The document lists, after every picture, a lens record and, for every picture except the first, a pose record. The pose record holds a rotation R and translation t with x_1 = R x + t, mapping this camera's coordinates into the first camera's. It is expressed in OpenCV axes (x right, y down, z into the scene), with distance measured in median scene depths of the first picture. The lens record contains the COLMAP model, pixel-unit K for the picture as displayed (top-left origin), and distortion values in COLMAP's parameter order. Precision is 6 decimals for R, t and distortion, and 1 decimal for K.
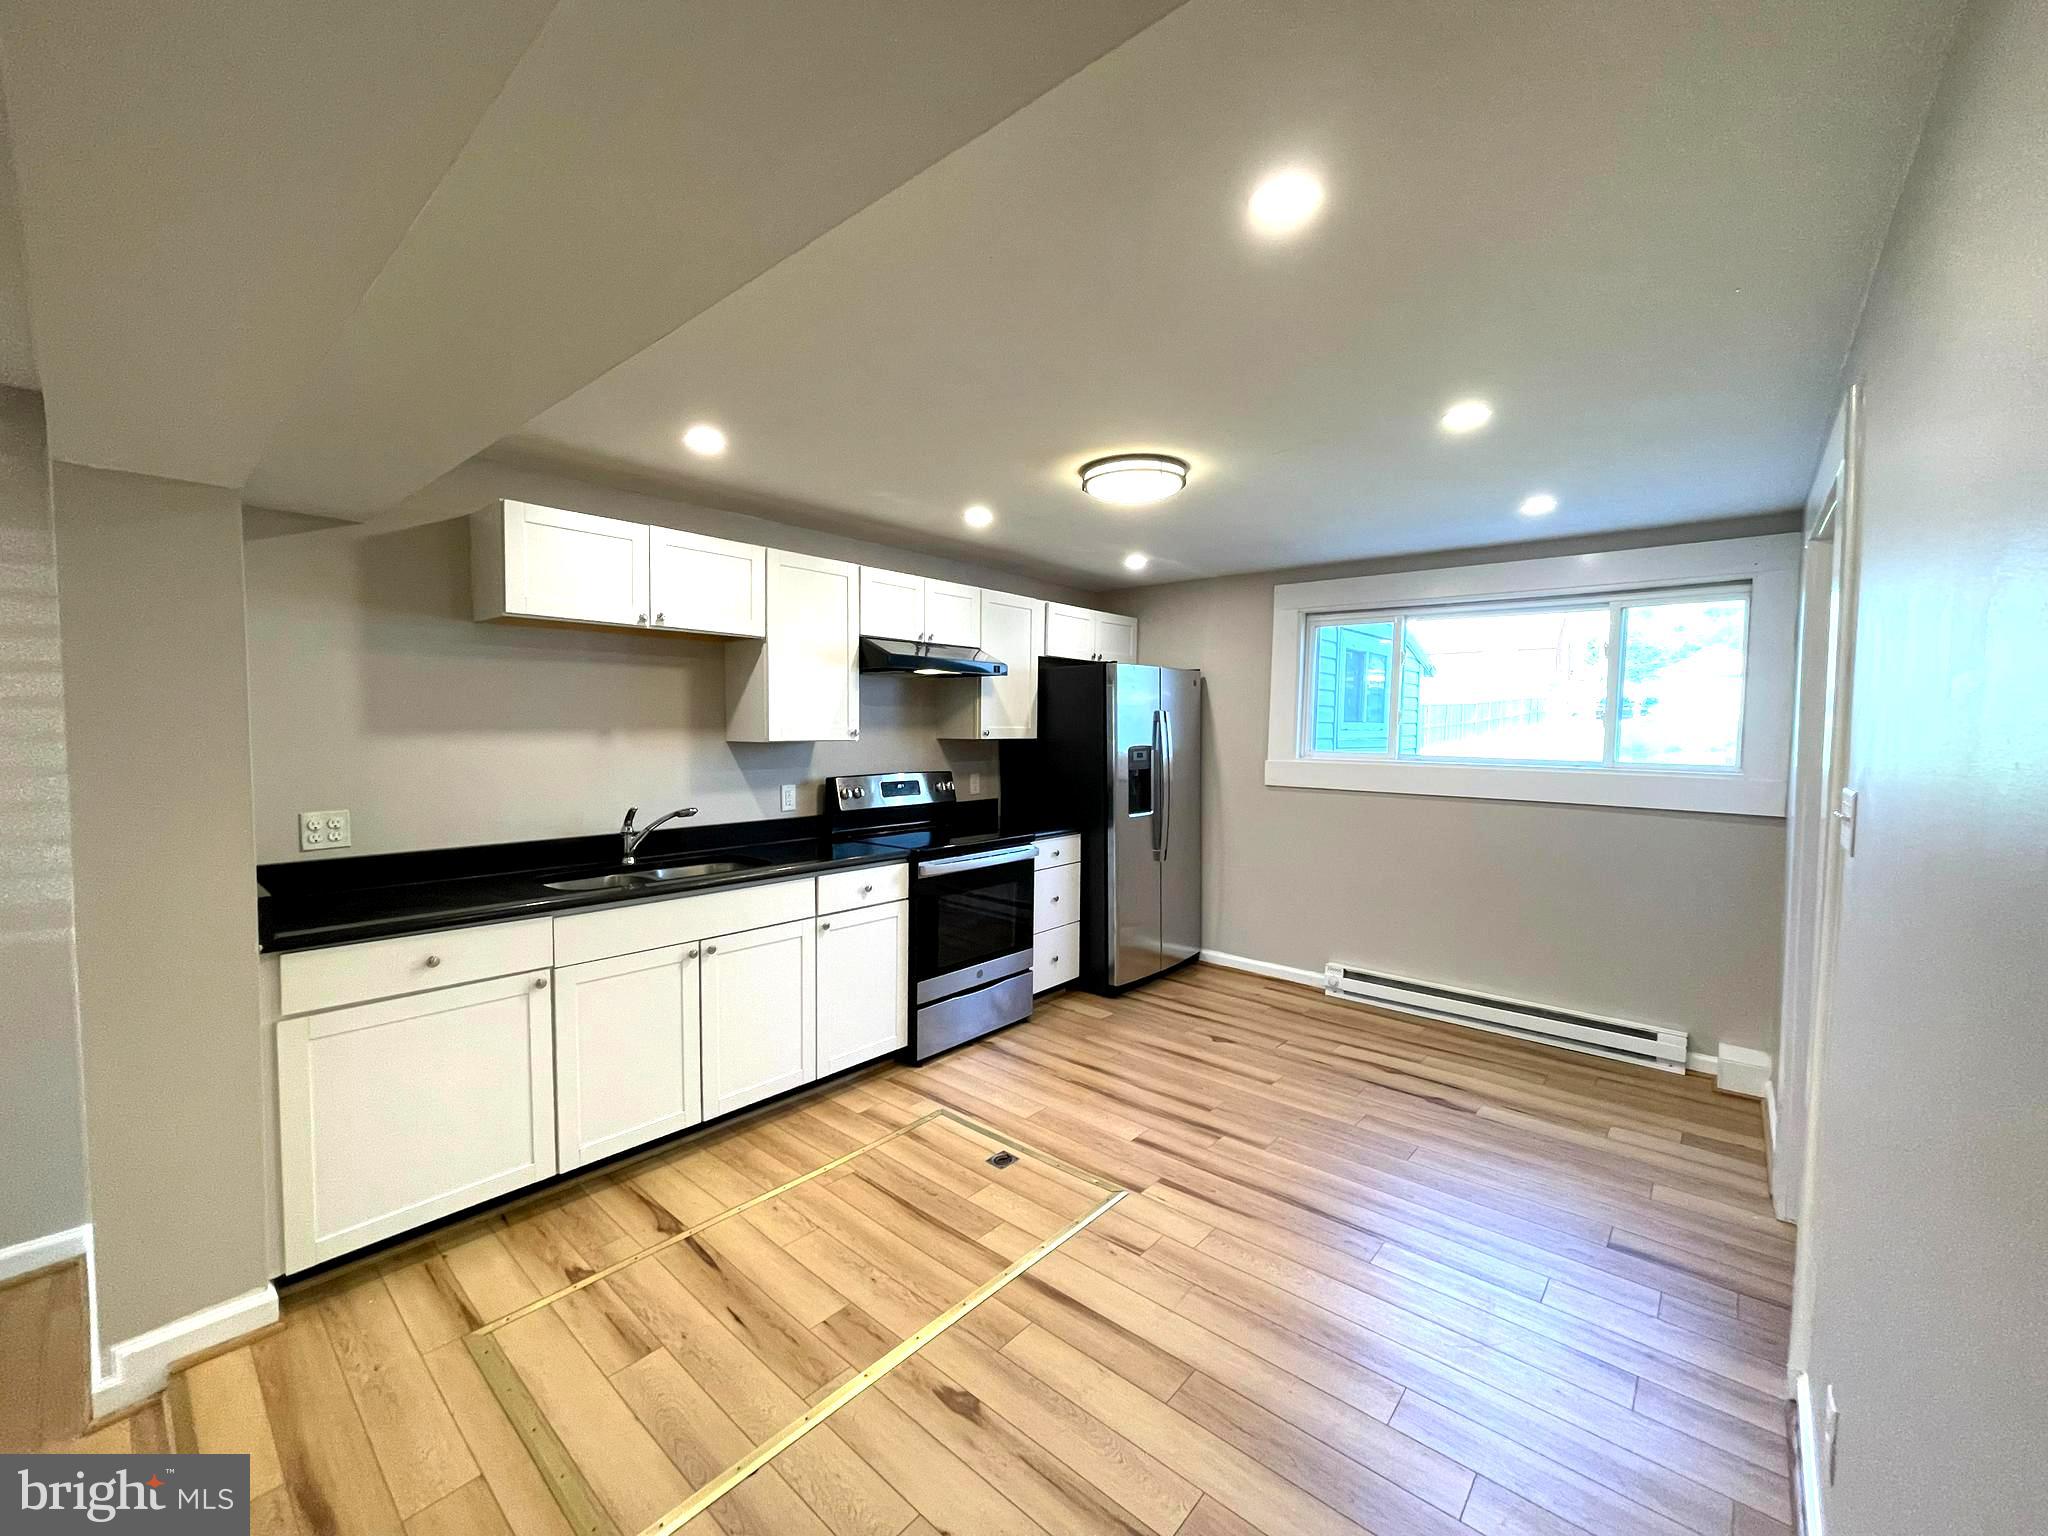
lens RADIAL K [[831.2, 0, 1017.5], [0, 831.2, 771.2], [0, 0, 1]] dist [-0.000173, 0.000450]
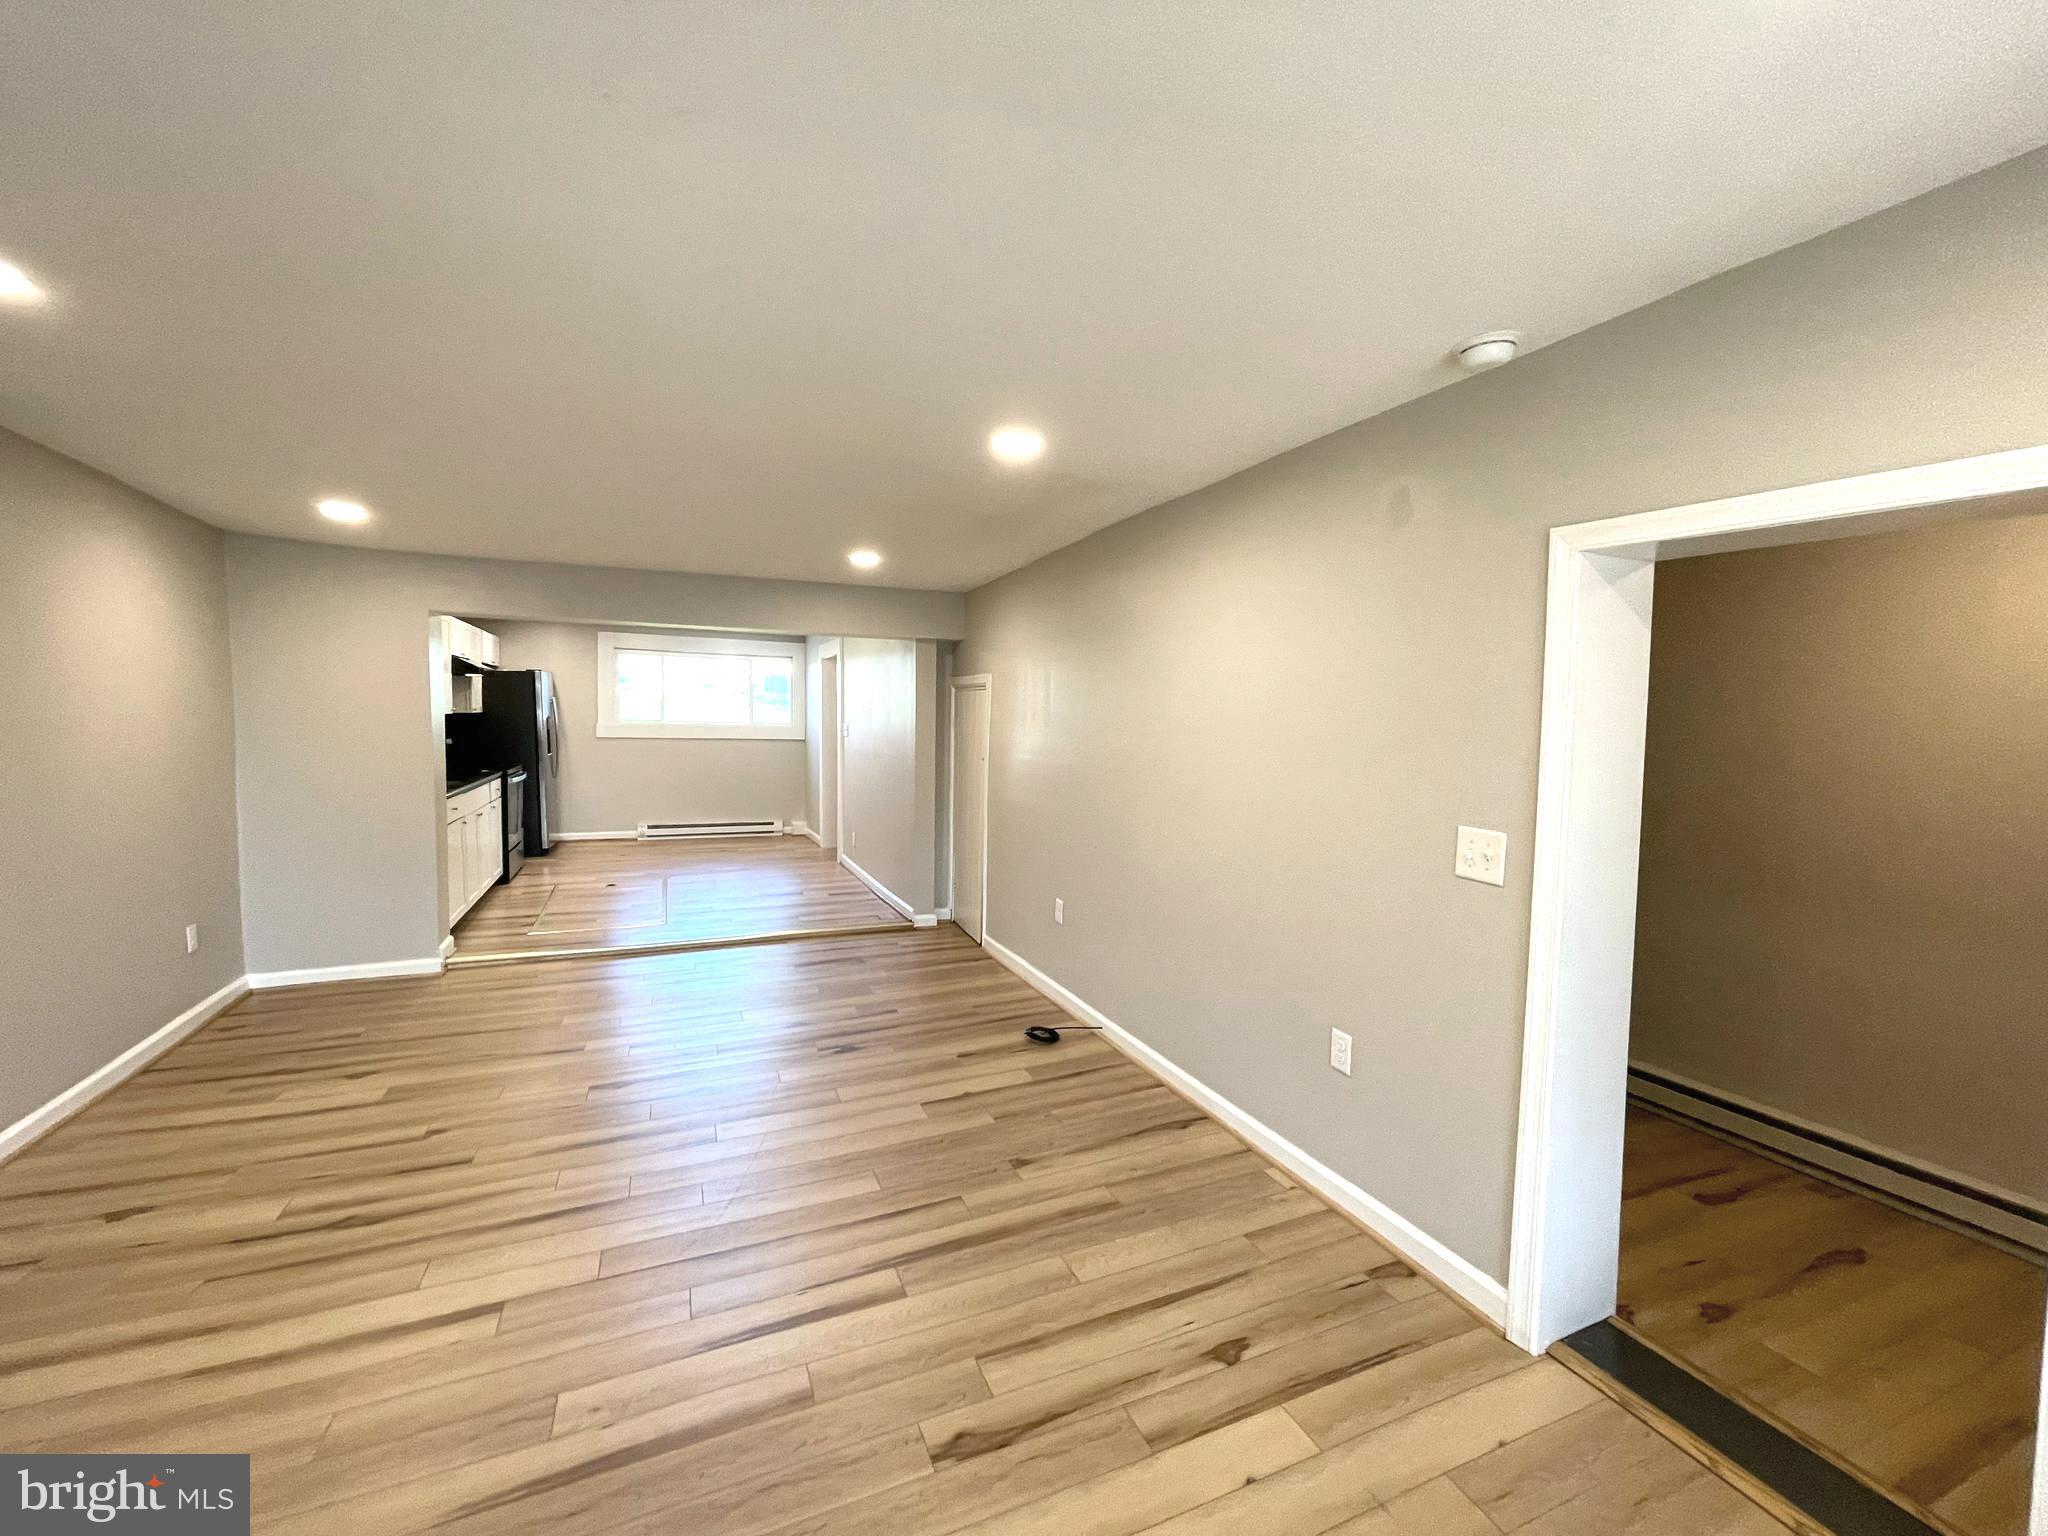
lens RADIAL K [[831.2, 0, 1017.5], [0, 831.2, 771.2], [0, 0, 1]] dist [-0.000173, 0.000450]
pose [[0.426687, -0.071561, 0.901564, -1.403540], [0.035140, 0.997424, 0.062539, 0.025299], [-0.903716, 0.004997, 0.428102, -0.948773]]
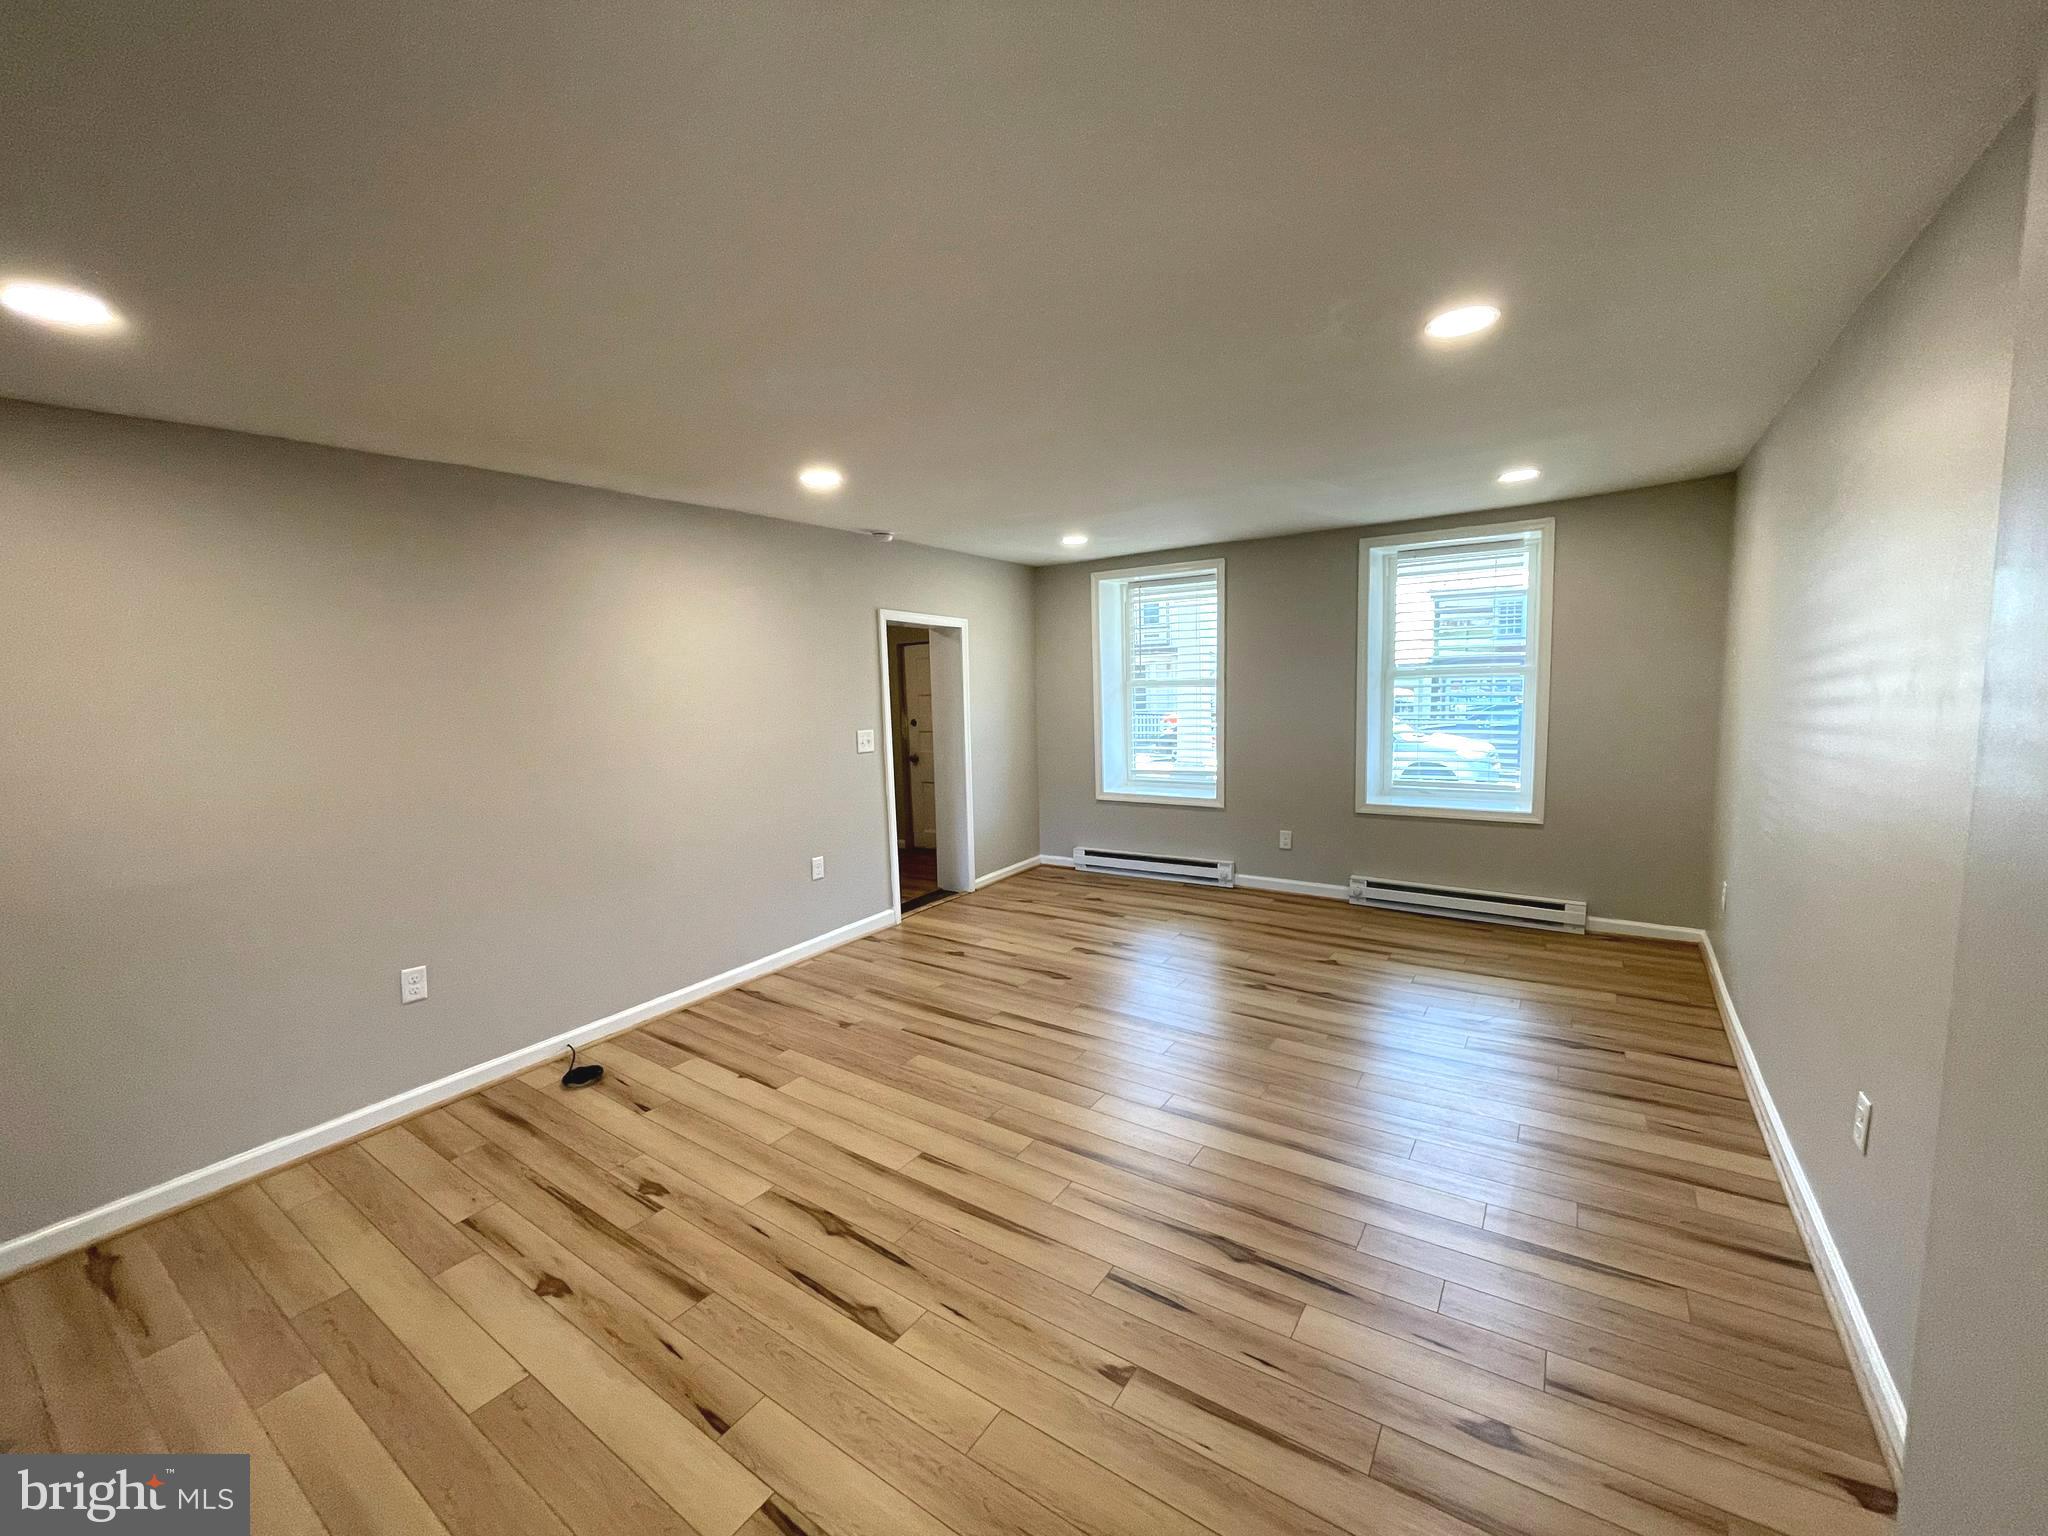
lens RADIAL K [[817.6, 0, 1017.3], [0, 817.6, 773.8], [0, 0, 1]] dist [-0.000865, -0.000024]
pose [[-0.991280, 0.038187, -0.126118, -0.773294], [0.017072, 0.986240, 0.164439, -0.035437], [0.130662, 0.160852, -0.978291, 0.466669]]
